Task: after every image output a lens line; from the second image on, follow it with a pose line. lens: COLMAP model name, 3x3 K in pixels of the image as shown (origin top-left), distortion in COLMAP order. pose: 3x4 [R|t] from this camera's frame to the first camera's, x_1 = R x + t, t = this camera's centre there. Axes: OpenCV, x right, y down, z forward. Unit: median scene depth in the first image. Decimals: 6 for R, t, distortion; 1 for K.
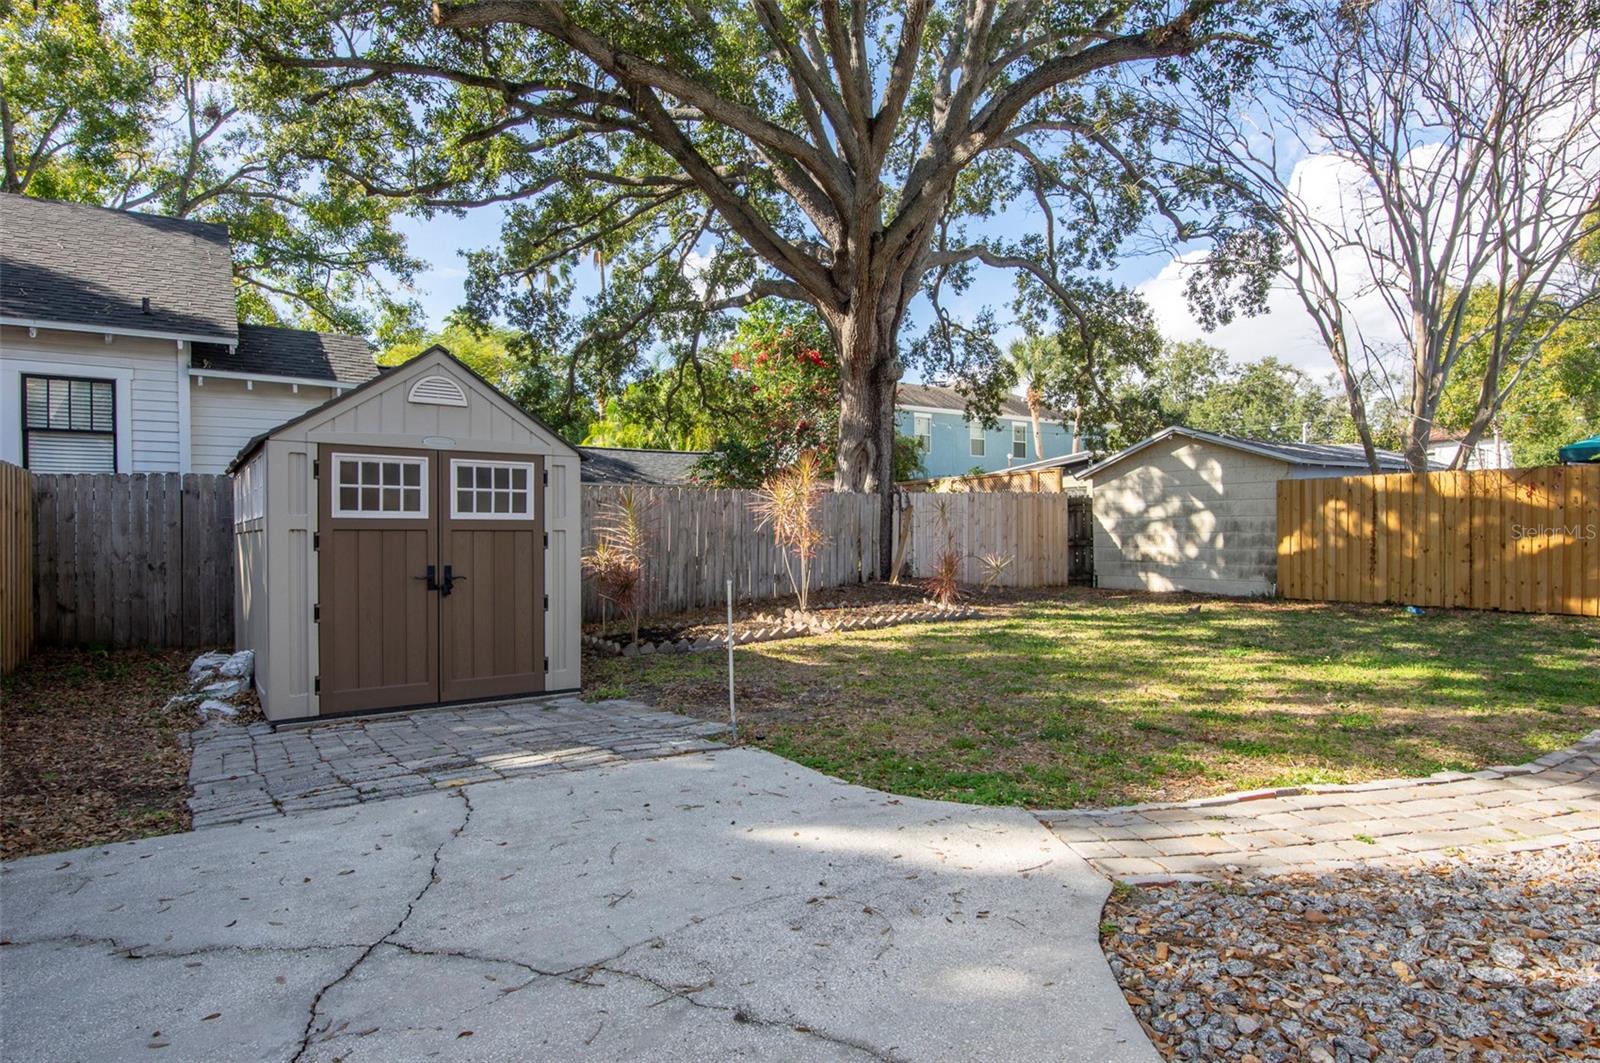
lens RADIAL K [[872.1, 0, 800.0], [0, 872.1, 531.5], [0, 0, 1]] dist [0.002079, -0.000290]
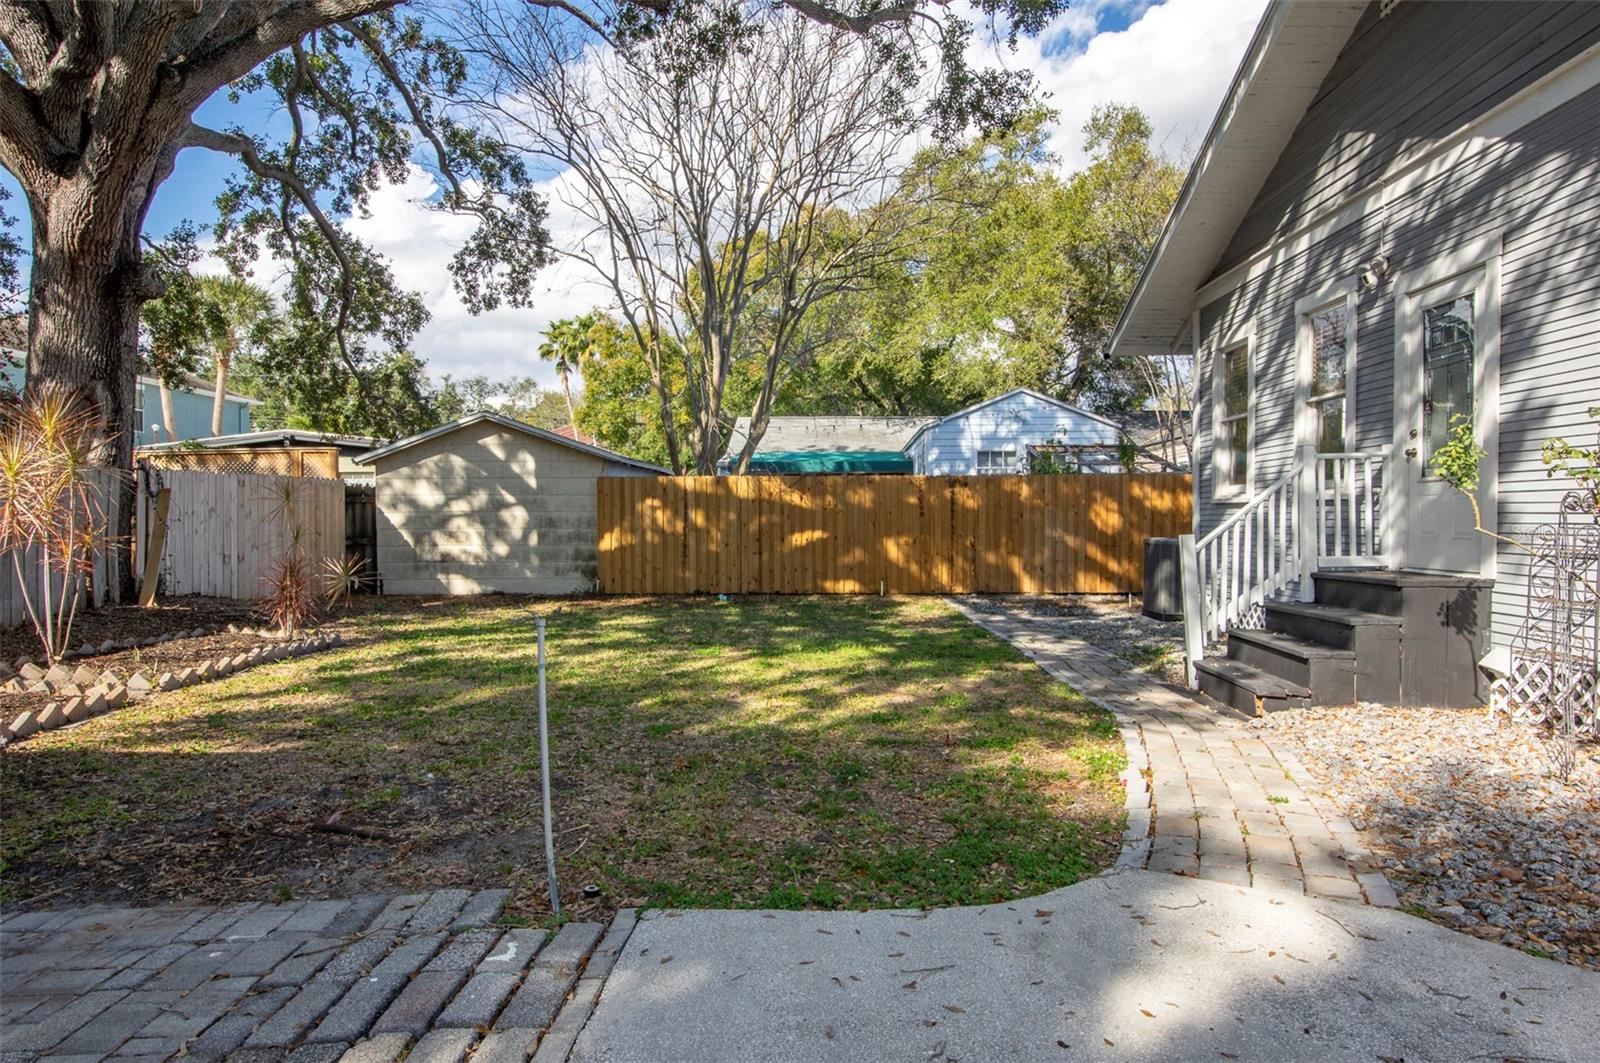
lens RADIAL K [[909.3, 0, 800.0], [0, 909.3, 531.5], [0, 0, 1]] dist [-0.002770, -0.002375]
pose [[0.578406, -0.003117, 0.815743, -0.161000], [-0.001108, 0.999989, 0.004606, -0.000965], [-0.815748, -0.003568, 0.578396, 0.194316]]
